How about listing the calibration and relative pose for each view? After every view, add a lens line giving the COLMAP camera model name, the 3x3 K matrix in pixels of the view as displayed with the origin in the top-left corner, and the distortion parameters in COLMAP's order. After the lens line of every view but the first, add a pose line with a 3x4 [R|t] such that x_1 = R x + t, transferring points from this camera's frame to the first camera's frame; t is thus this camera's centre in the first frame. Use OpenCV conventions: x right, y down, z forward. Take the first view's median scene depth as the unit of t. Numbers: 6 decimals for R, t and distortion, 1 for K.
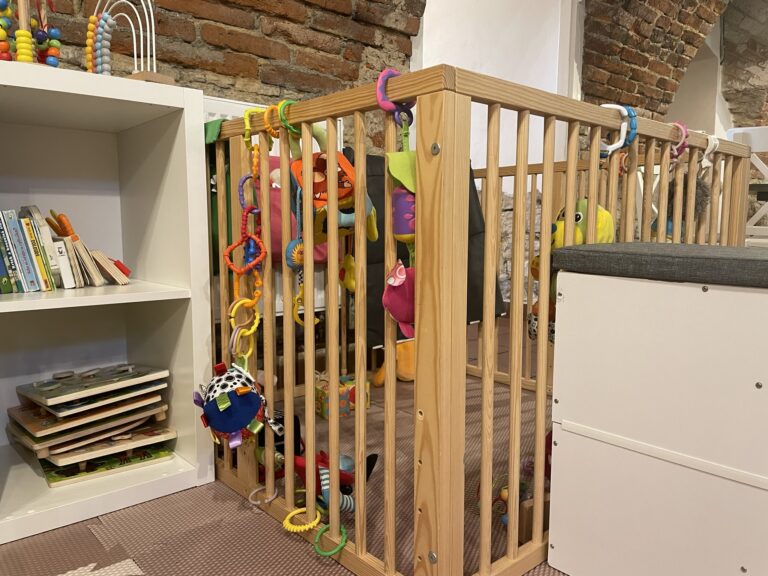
lens RADIAL K [[581.7, 0, 383.7], [0, 581.7, 281.9], [0, 0, 1]] dist [0.095149, -0.131218]
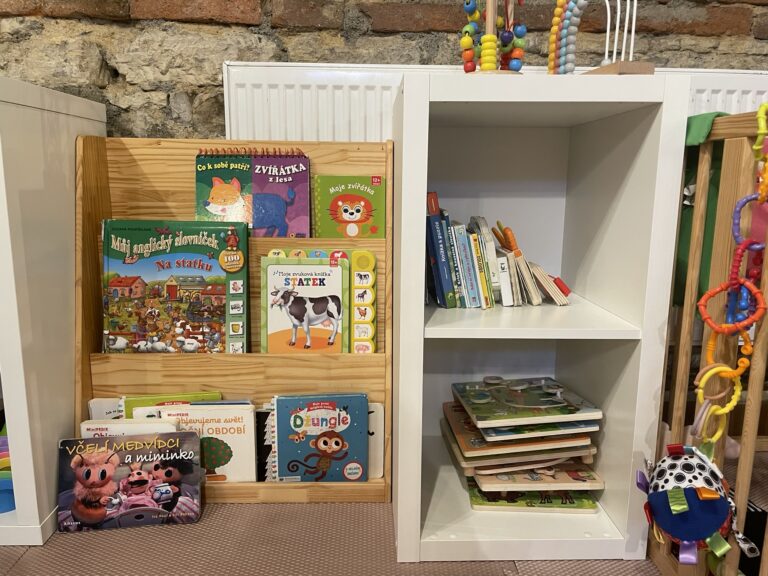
lens RADIAL K [[581.7, 0, 382.3], [0, 581.7, 285.1], [0, 0, 1]] dist [0.095149, -0.131218]
pose [[0.769111, 0.118568, -0.628020, -0.103073], [-0.071243, 0.992422, 0.100118, -0.105302], [0.635131, -0.032260, 0.771730, 0.152378]]
